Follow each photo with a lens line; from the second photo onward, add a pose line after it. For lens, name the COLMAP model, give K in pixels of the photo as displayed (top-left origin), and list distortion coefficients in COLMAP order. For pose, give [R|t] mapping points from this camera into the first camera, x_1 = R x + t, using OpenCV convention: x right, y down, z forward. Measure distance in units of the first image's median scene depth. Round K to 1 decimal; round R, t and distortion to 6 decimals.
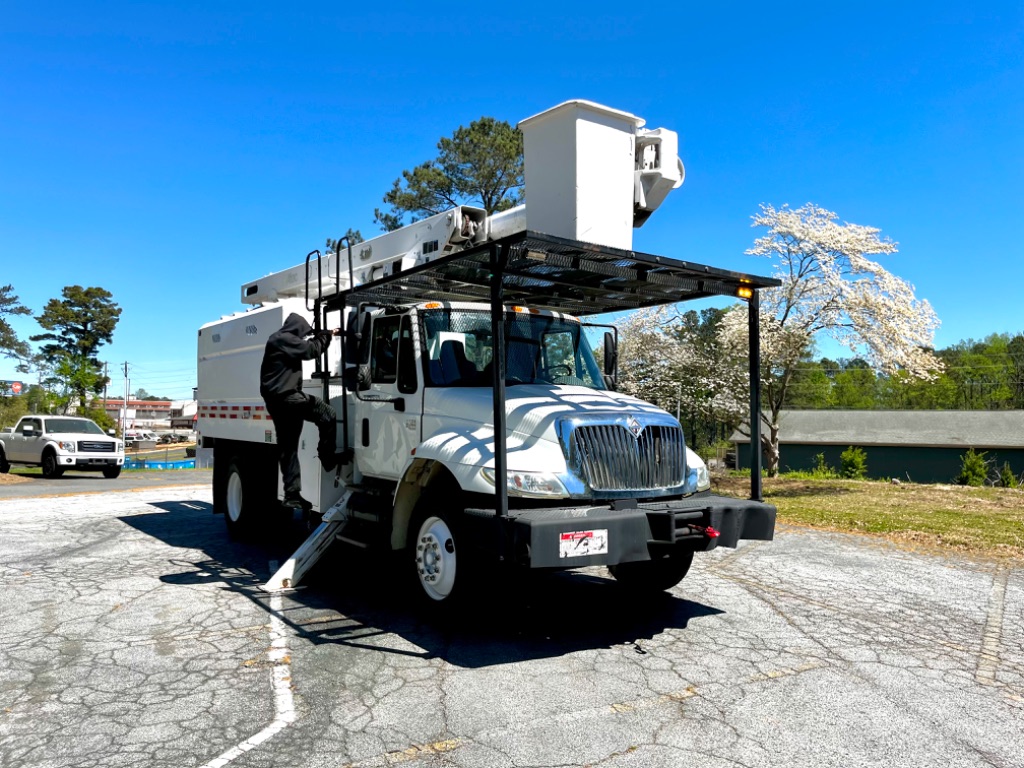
lens RADIAL K [[772.6, 0, 517.2], [0, 772.6, 382.4], [0, 0, 1]] dist [0.066157, -0.087810]
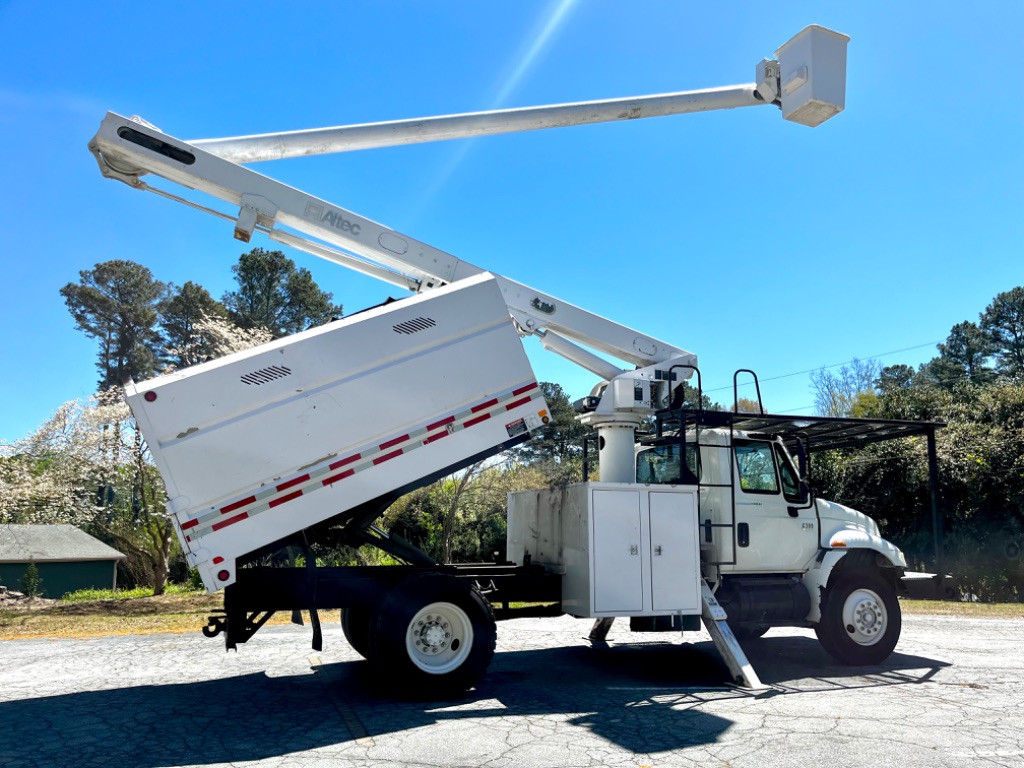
lens RADIAL K [[777.6, 0, 520.4], [0, 777.6, 380.5], [0, 0, 1]] dist [0.074907, -0.133681]
pose [[0.251263, 0.175023, 0.951963, -1.534854], [-0.032650, 0.984488, -0.172385, 0.053110], [-0.967368, 0.012233, 0.253080, 1.080402]]
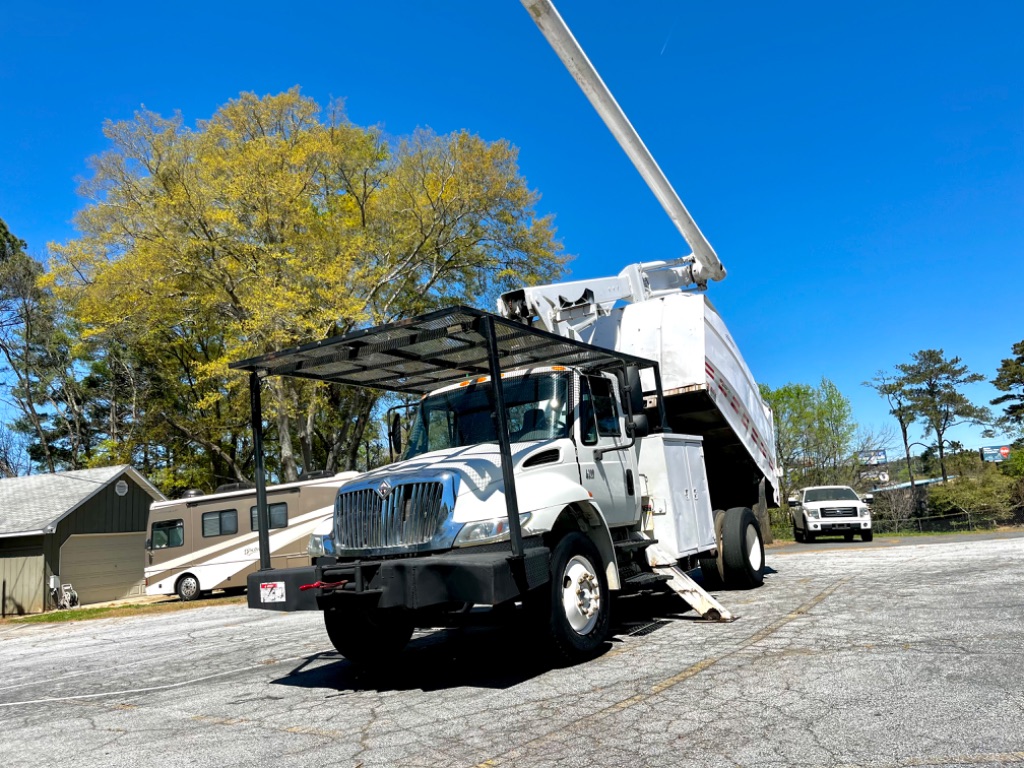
lens RADIAL K [[772.6, 0, 517.2], [0, 772.6, 382.4], [0, 0, 1]] dist [0.066157, -0.087810]
pose [[0.371550, -0.207575, -0.904910, 1.058026], [0.133923, 0.976475, -0.169003, 0.103508], [0.918703, -0.058395, 0.390609, 0.648982]]
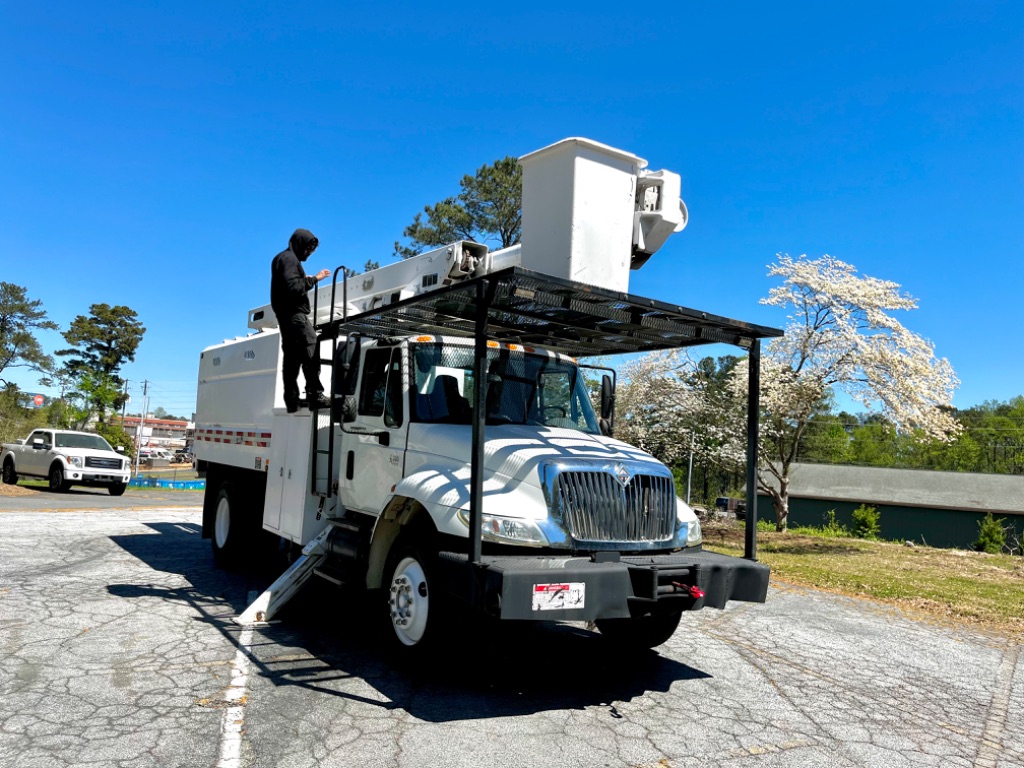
lens RADIAL K [[772.5, 0, 504.5], [0, 772.5, 384.4], [0, 0, 1]] dist [0.067102, -0.092472]
pose [[0.998094, 0.050171, -0.035922, 0.029564], [-0.051744, 0.997678, -0.044282, -0.004056], [0.033617, 0.046057, 0.998373, 0.027234]]
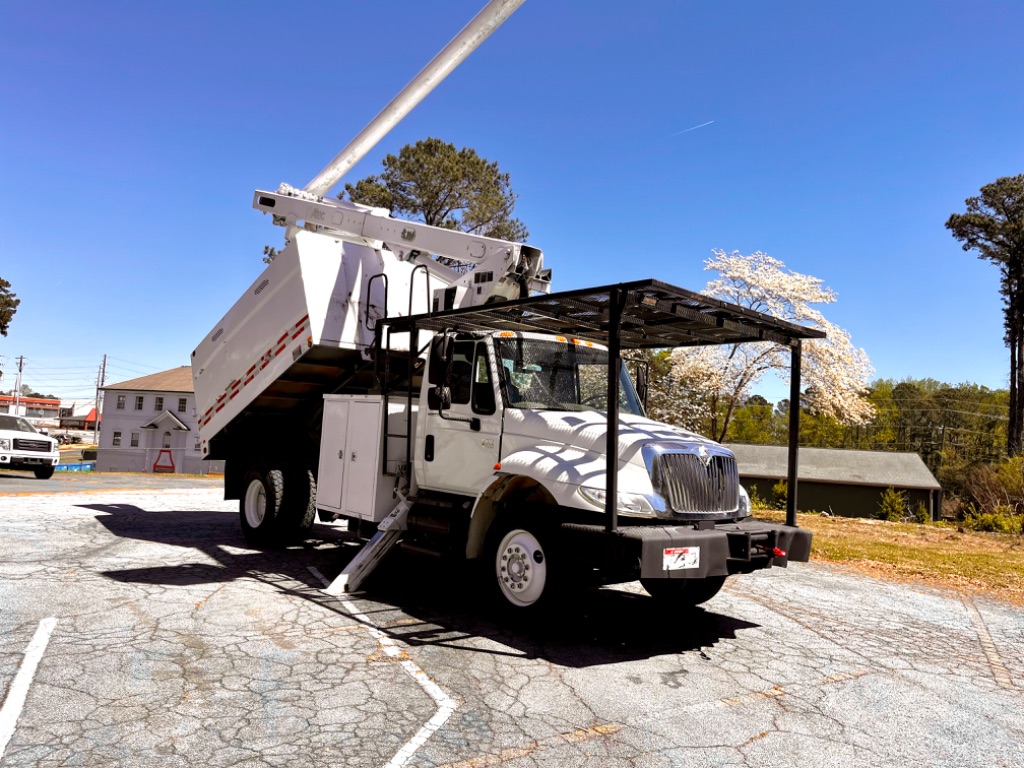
lens RADIAL K [[772.5, 0, 504.5], [0, 772.5, 384.4], [0, 0, 1]] dist [0.067102, -0.092472]
pose [[0.993030, 0.057045, 0.103137, -0.219402], [-0.054701, 0.998179, -0.025415, -0.001716], [-0.104399, 0.019596, 0.994342, -0.075522]]
